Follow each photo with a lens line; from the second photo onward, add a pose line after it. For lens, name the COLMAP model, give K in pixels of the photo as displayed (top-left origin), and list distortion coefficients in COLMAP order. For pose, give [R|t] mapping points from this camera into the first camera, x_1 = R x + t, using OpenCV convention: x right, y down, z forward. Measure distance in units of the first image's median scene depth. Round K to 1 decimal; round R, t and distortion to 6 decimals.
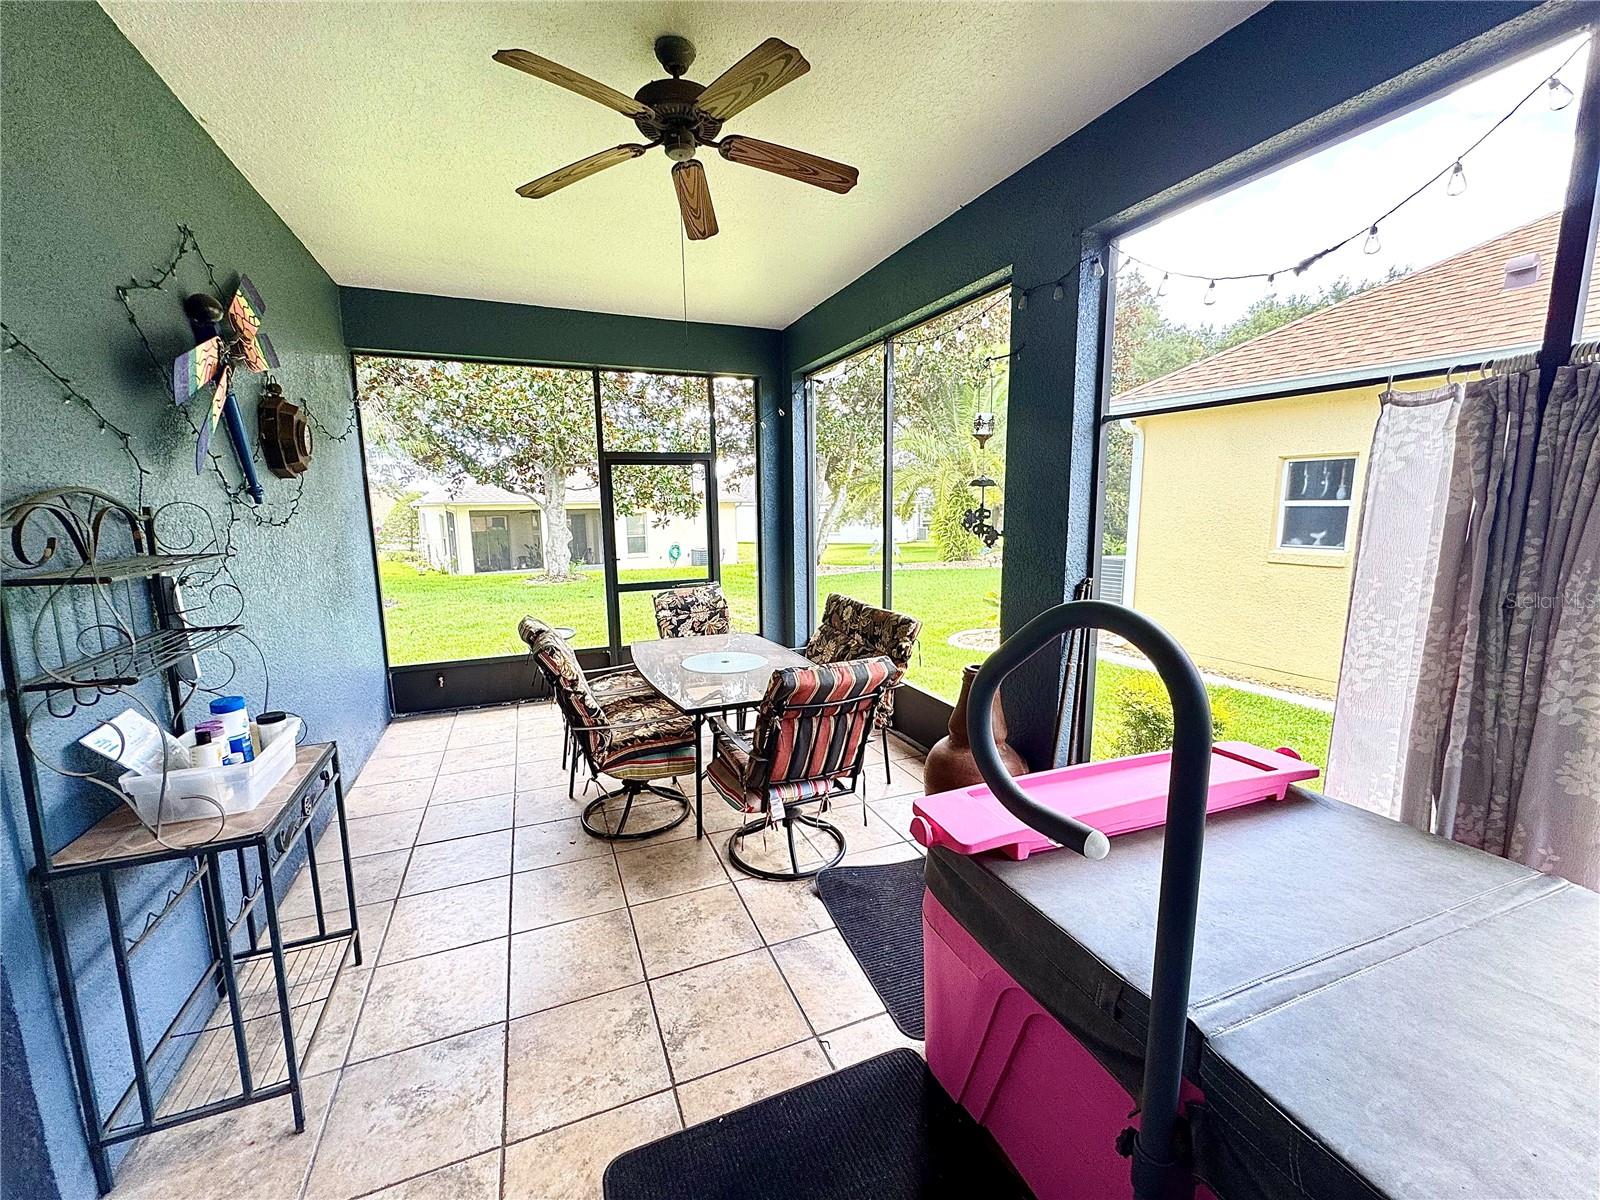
lens RADIAL K [[640.7, 0, 797.5], [0, 640.7, 600.4], [0, 0, 1]] dist [-0.000954, 0.000114]
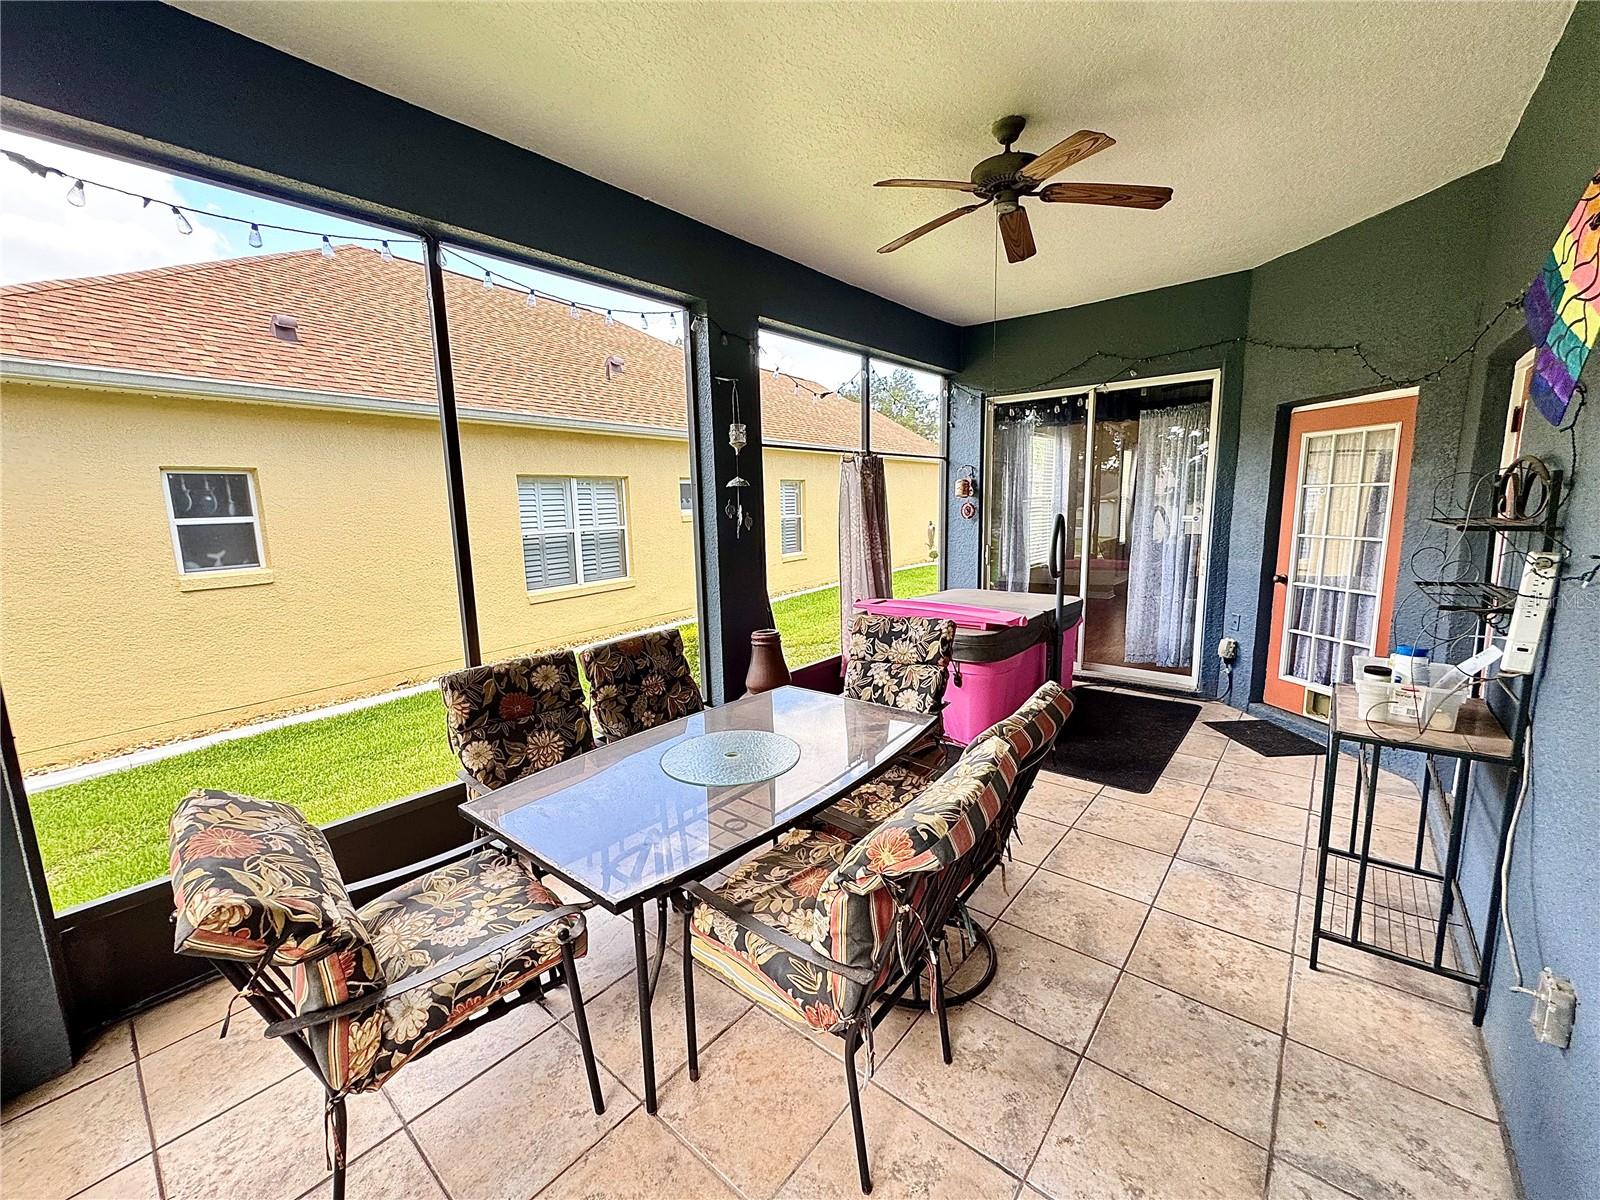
lens RADIAL K [[640.7, 0, 797.5], [0, 640.7, 600.4], [0, 0, 1]] dist [-0.000954, 0.000114]
pose [[-0.451631, -0.116545, 0.884560, -0.400803], [0.165670, 0.963235, 0.211498, -0.099691], [-0.876688, 0.242064, -0.415719, 0.693747]]
